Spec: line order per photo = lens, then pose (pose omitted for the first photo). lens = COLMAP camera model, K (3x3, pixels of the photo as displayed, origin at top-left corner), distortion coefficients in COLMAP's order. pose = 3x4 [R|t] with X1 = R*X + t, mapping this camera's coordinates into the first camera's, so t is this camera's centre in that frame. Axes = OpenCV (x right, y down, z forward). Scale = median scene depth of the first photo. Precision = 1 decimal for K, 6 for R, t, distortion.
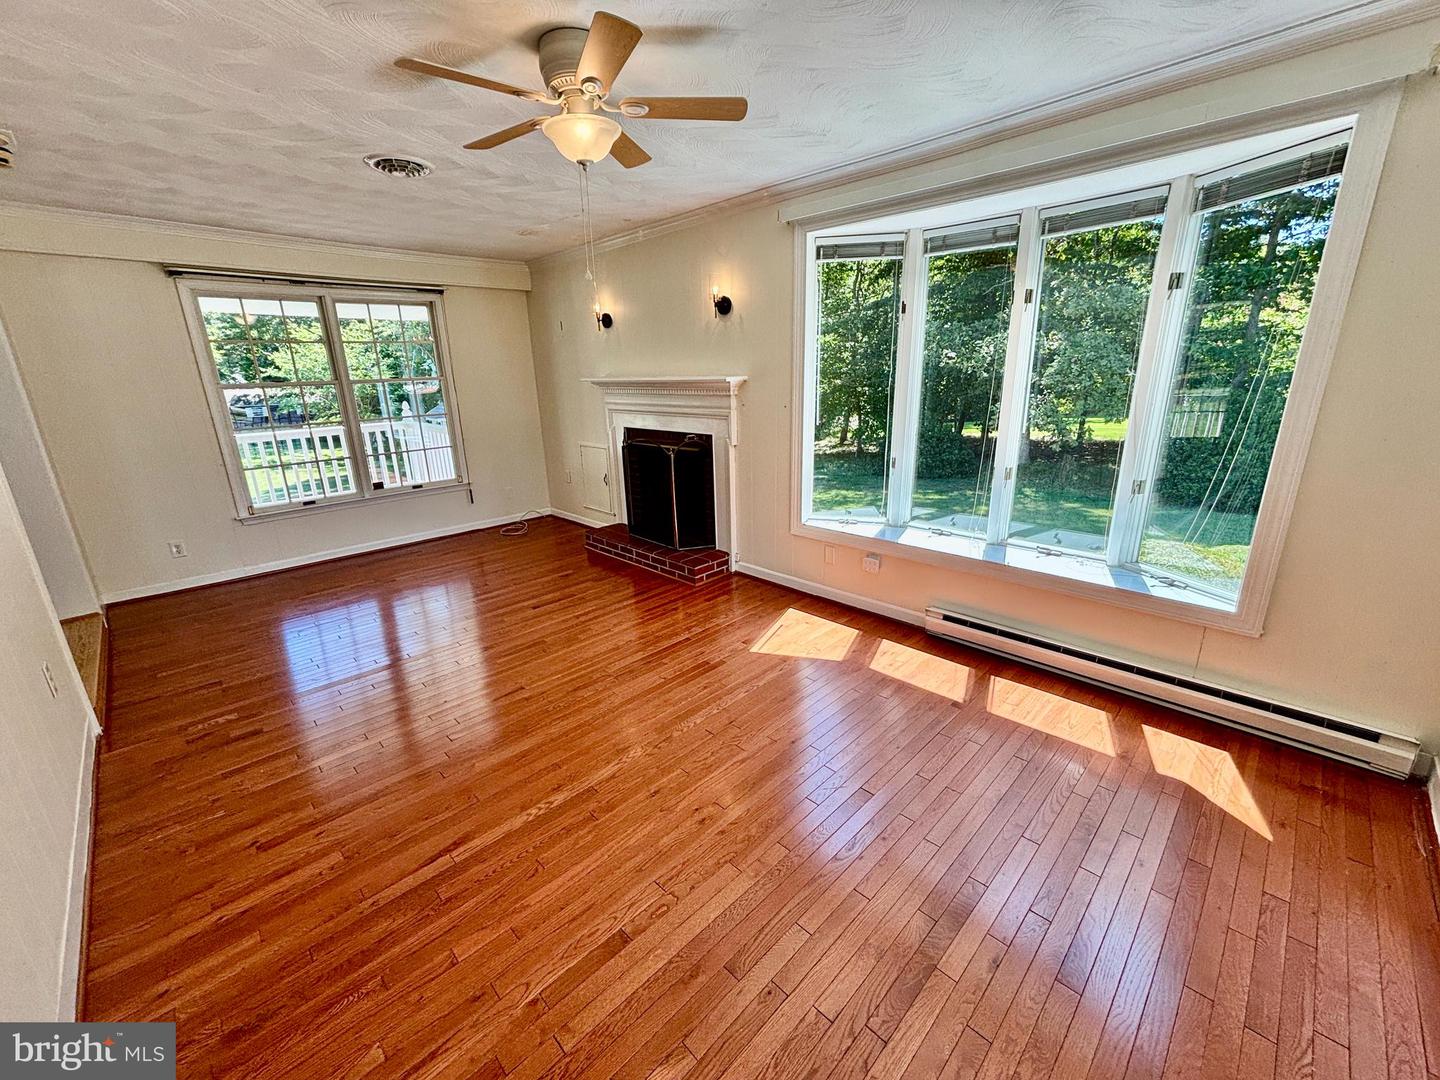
lens RADIAL K [[581.1, 0, 718.1], [0, 581.1, 538.2], [0, 0, 1]] dist [0.004159, -0.002612]
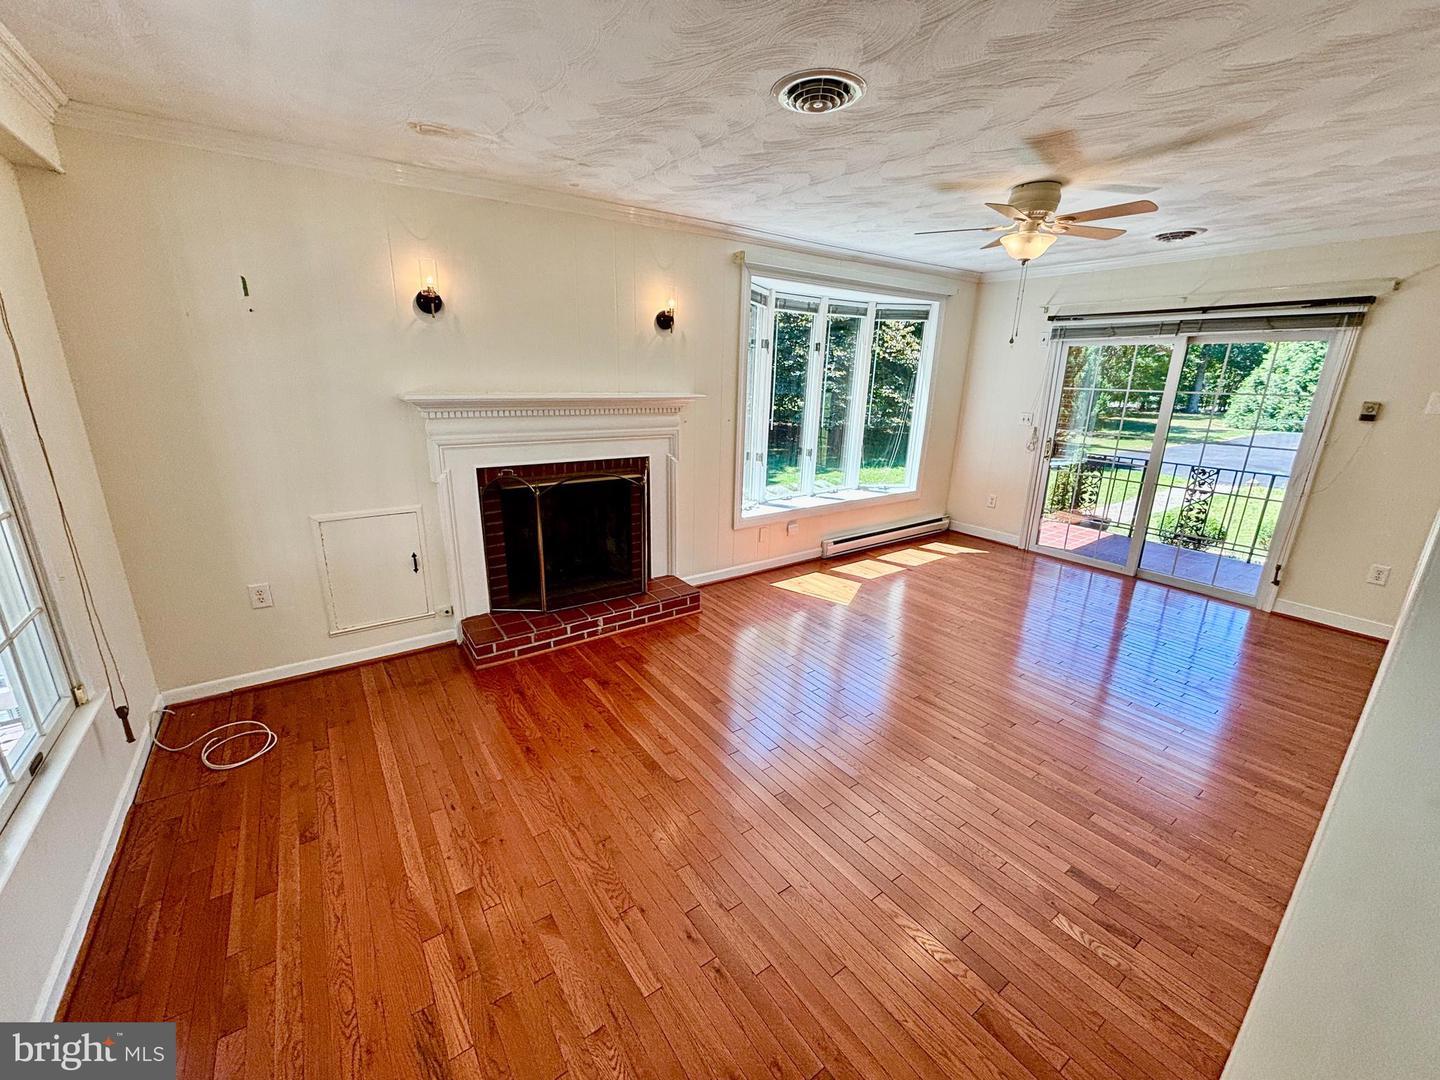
lens RADIAL K [[581.1, 0, 716.7], [0, 581.1, 540.9], [0, 0, 1]] dist [0.004159, -0.002612]
pose [[0.161710, -0.253374, 0.953756, -1.237157], [0.252212, 0.944991, 0.208282, -0.296336], [-0.954064, 0.206867, 0.216719, 0.994683]]
